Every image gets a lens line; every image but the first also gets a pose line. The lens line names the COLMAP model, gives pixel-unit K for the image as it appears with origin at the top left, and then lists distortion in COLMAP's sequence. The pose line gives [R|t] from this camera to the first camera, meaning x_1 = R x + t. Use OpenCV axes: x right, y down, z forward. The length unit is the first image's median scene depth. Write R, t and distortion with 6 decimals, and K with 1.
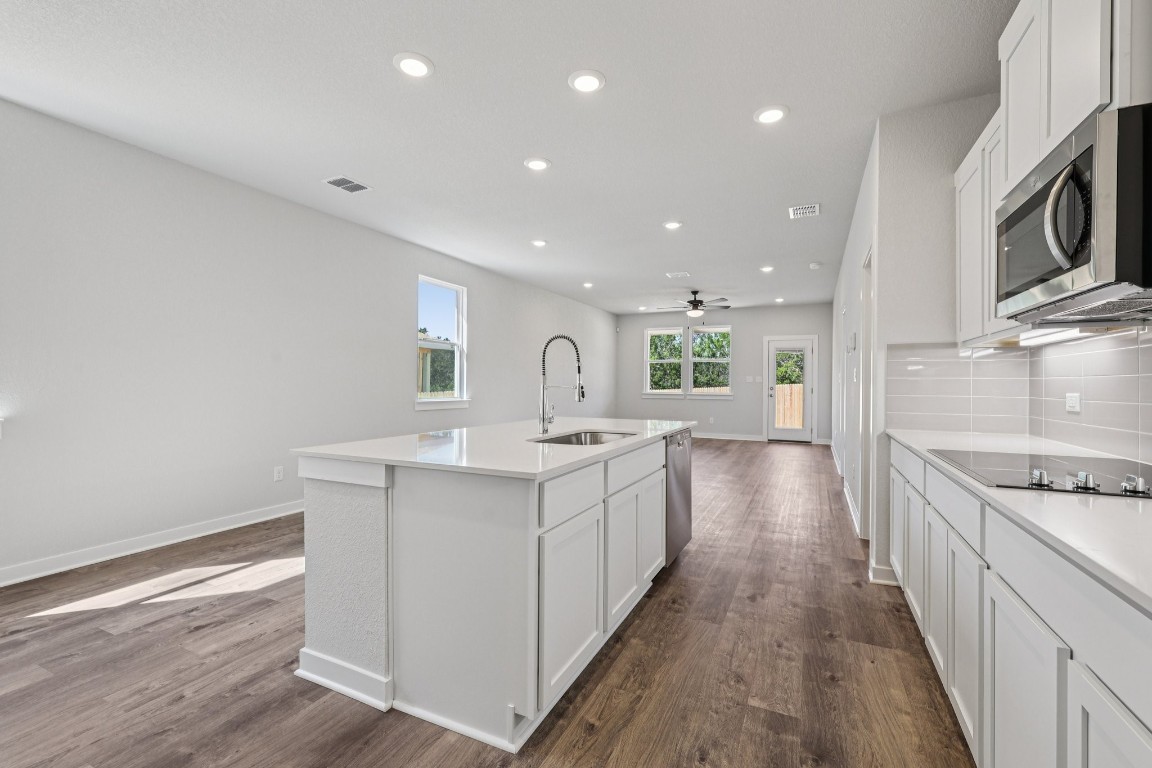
lens RADIAL K [[480.0, 0, 587.2], [0, 480.0, 386.7], [0, 0, 1]] dist [-0.002253, 0.001254]
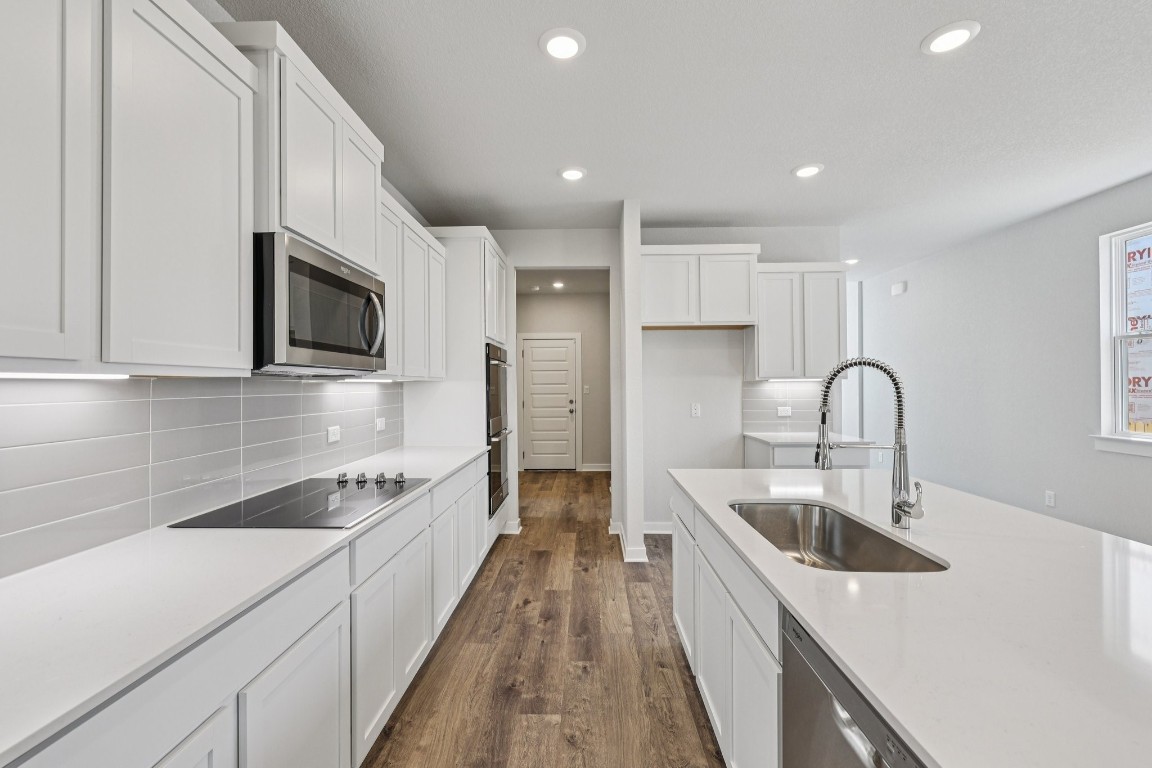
lens RADIAL K [[488.8, 0, 574.7], [0, 488.8, 378.3], [0, 0, 1]] dist [0.002201, 0.000729]
pose [[-0.916750, -0.004703, -0.399434, 0.164182], [-0.003386, 0.999986, -0.004003, -0.025947], [0.399447, -0.002317, -0.916753, 0.442373]]
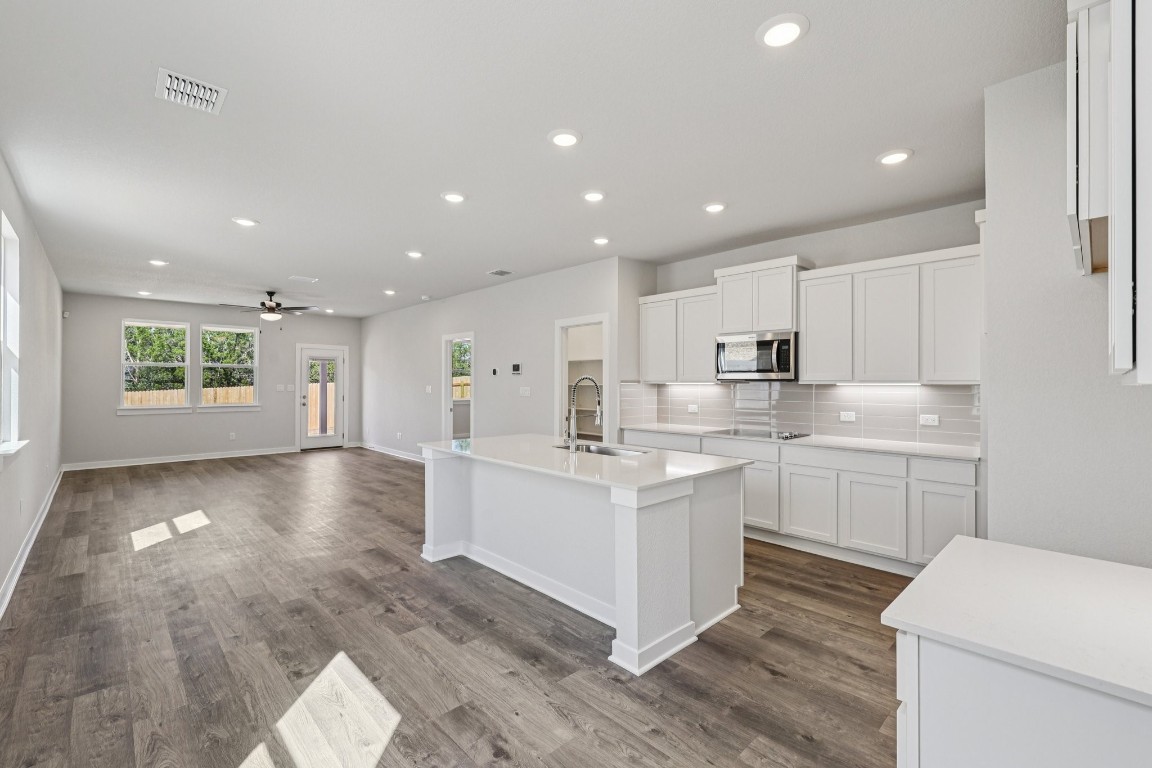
lens RADIAL K [[488.8, 0, 564.7], [0, 488.8, 382.1], [0, 0, 1]] dist [0.002201, 0.000729]
pose [[0.385006, -0.001235, 0.922913, -0.417669], [0.006547, 0.999978, -0.001392, -0.028205], [-0.922891, 0.006578, 0.385006, 0.163989]]
